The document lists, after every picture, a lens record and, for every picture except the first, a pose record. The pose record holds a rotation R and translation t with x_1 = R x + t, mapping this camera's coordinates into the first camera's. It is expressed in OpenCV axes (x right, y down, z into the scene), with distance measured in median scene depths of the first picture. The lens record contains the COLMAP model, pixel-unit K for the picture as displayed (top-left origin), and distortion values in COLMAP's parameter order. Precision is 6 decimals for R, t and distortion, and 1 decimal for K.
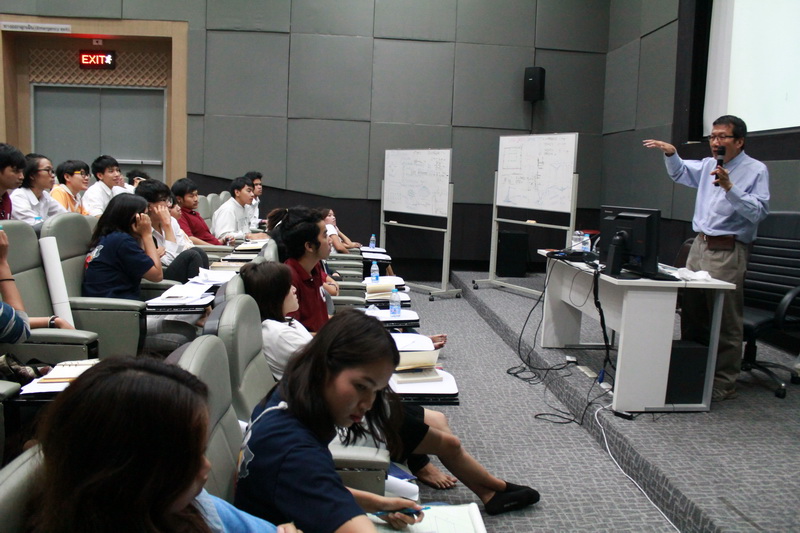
lens RADIAL K [[672.9, 0, 400.6], [0, 672.9, 264.3], [0, 0, 1]] dist [-0.056051, 0.026363]
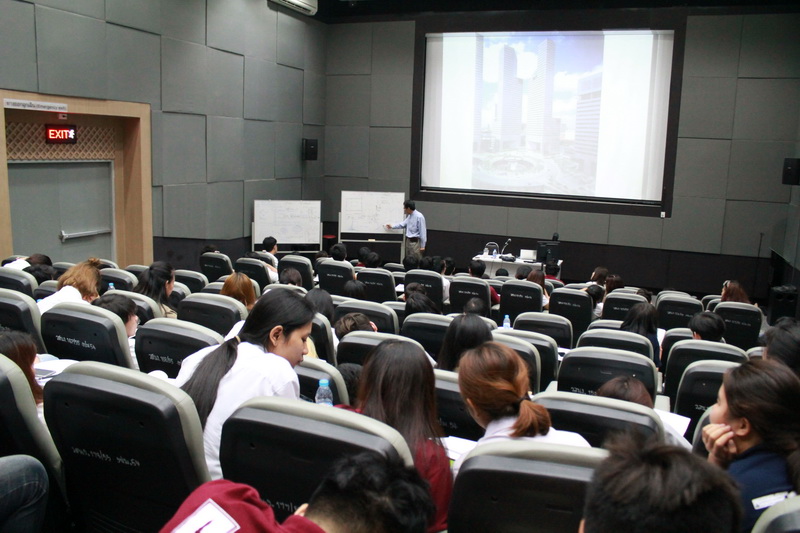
lens RADIAL K [[672.9, 0, 400.4], [0, 672.9, 266.3], [0, 0, 1]] dist [-0.056051, 0.026363]
pose [[0.423569, -0.179649, 0.887871, -1.163880], [0.101331, 0.983383, 0.150634, -0.218058], [-0.900179, 0.026165, 0.434734, 0.138013]]
